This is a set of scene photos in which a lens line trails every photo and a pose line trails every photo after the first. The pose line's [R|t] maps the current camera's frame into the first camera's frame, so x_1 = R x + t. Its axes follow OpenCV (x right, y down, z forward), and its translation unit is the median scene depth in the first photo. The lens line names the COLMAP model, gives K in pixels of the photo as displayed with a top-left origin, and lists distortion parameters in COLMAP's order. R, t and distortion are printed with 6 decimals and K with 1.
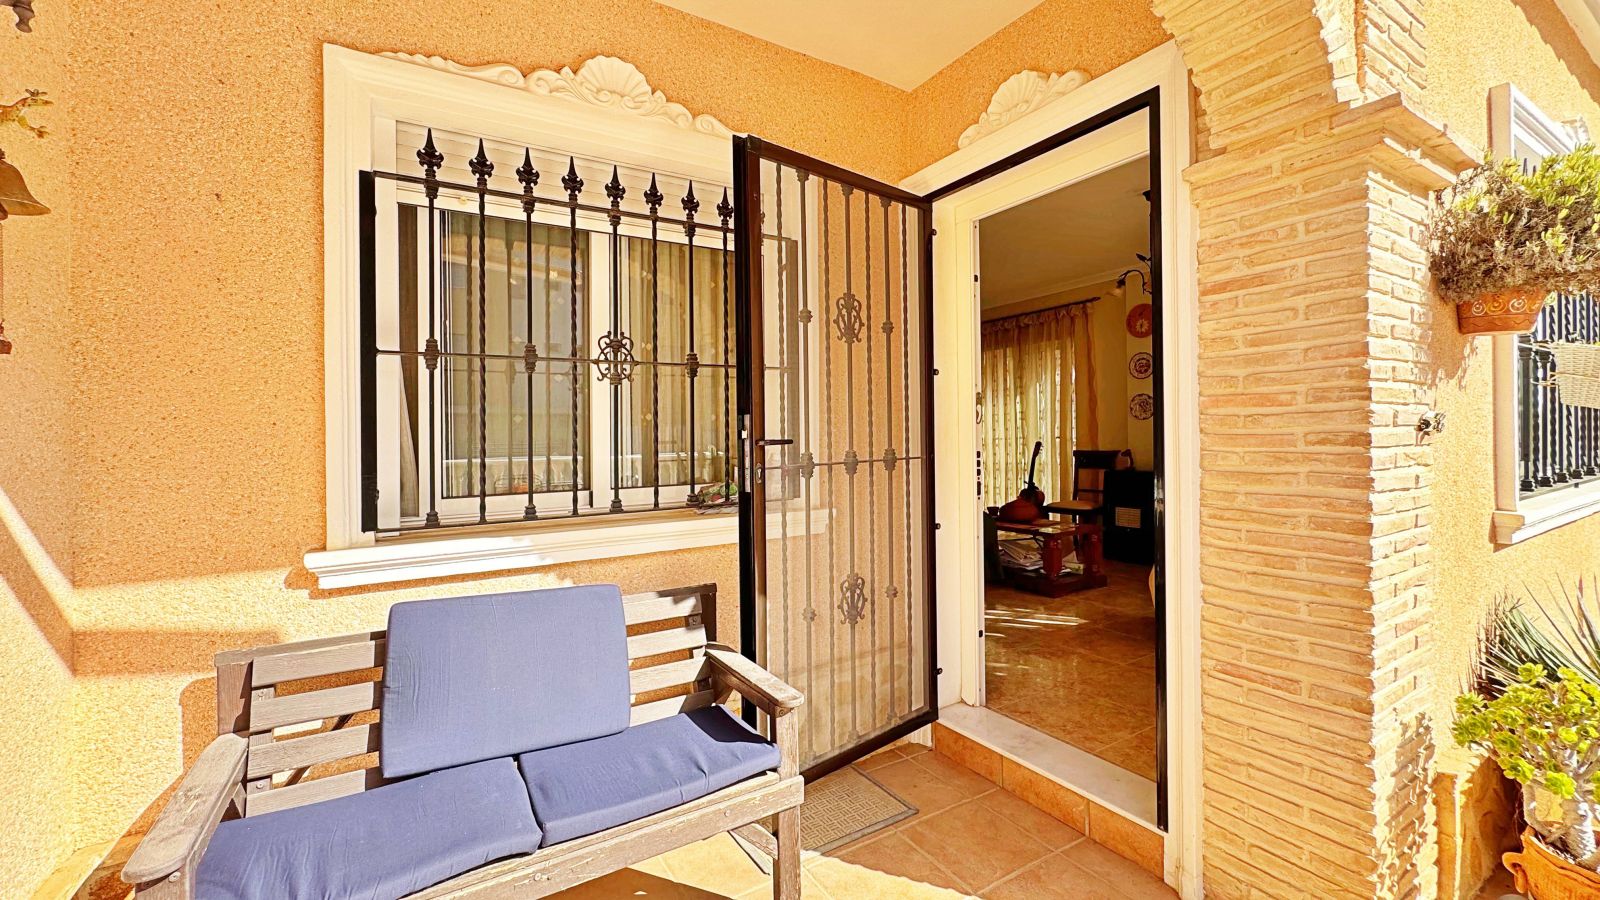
lens RADIAL K [[661.2, 0, 795.0], [0, 661.2, 436.1], [0, 0, 1]] dist [-0.000244, -0.000479]
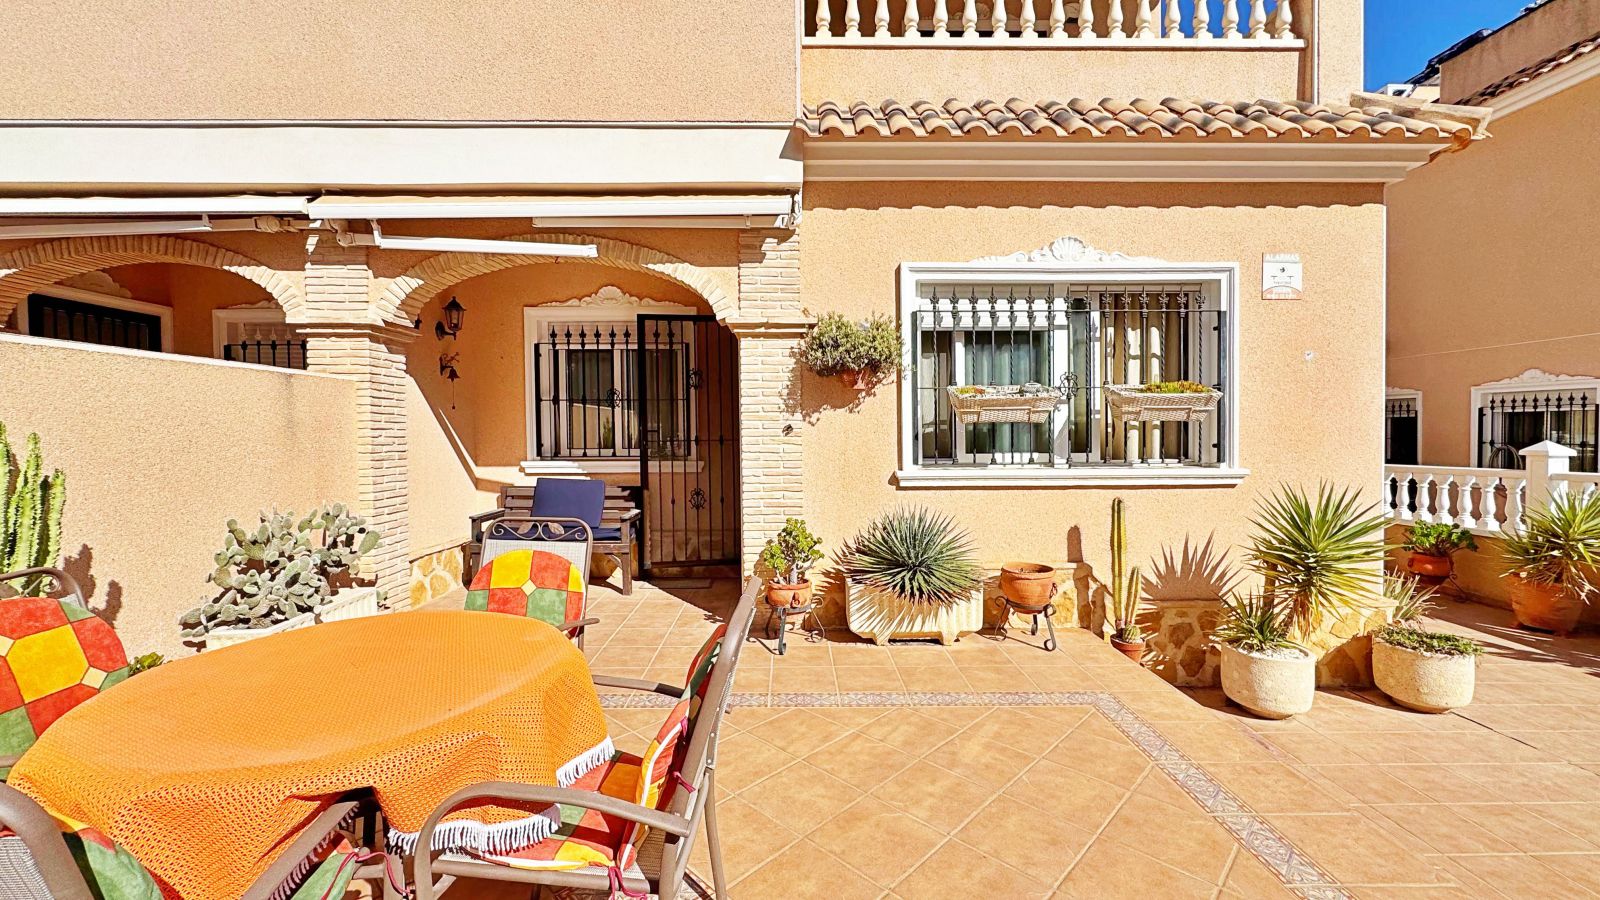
lens RADIAL K [[661.2, 0, 800.3], [0, 661.2, 443.2], [0, 0, 1]] dist [-0.000244, -0.000479]
pose [[0.857464, 0.024025, -0.513983, 1.971865], [-0.017747, 0.999696, 0.017121, 0.000272], [0.514238, -0.005559, 0.857629, -1.018907]]
